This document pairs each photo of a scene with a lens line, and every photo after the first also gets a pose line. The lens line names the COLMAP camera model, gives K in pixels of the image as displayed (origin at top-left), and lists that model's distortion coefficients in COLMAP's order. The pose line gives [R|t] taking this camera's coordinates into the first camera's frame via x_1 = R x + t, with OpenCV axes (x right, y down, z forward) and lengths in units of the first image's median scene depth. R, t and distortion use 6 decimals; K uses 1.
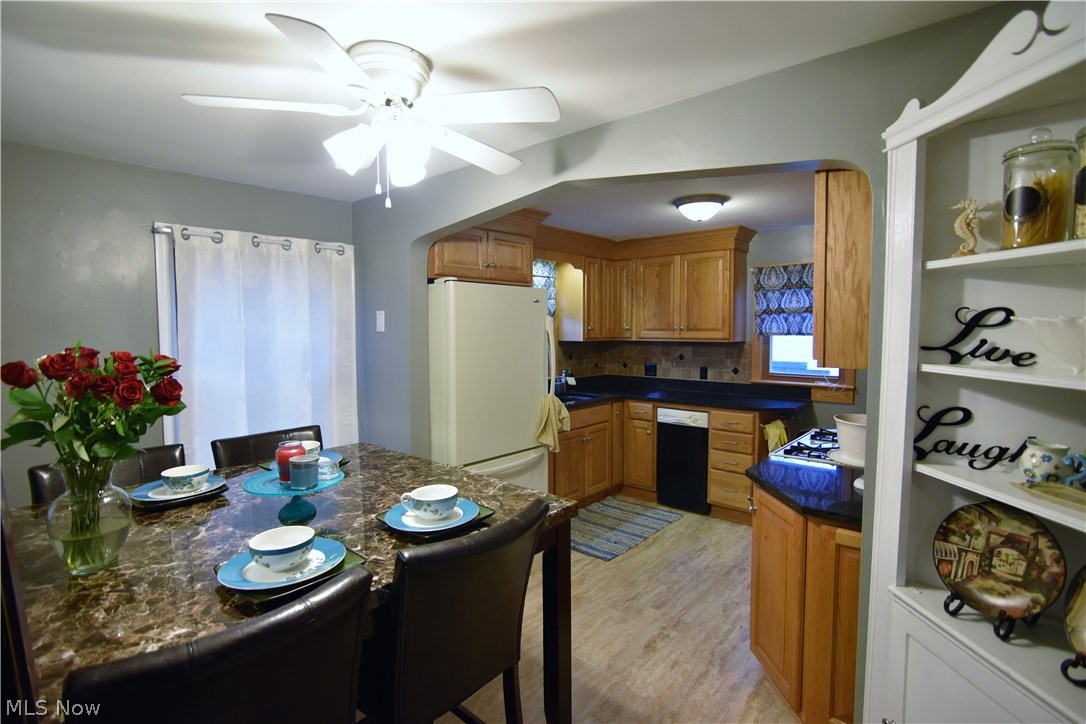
lens RADIAL K [[526.5, 0, 548.5], [0, 526.5, 358.0], [0, 0, 1]] dist [-0.017731, 0.000055]
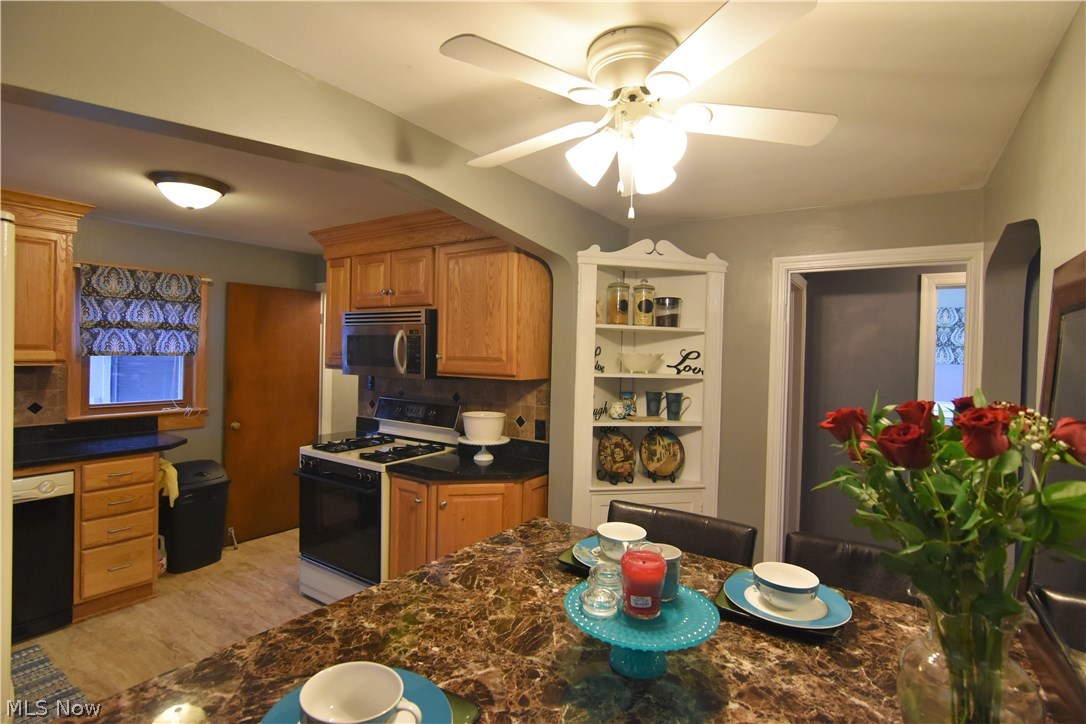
lens RADIAL K [[526.5, 0, 548.5], [0, 526.5, 358.0], [0, 0, 1]] dist [-0.017731, 0.000055]
pose [[-0.131176, -0.009123, 0.991317, -0.474562], [0.035629, 0.999268, 0.013910, -0.030574], [-0.990719, 0.037144, -0.130755, 0.519842]]
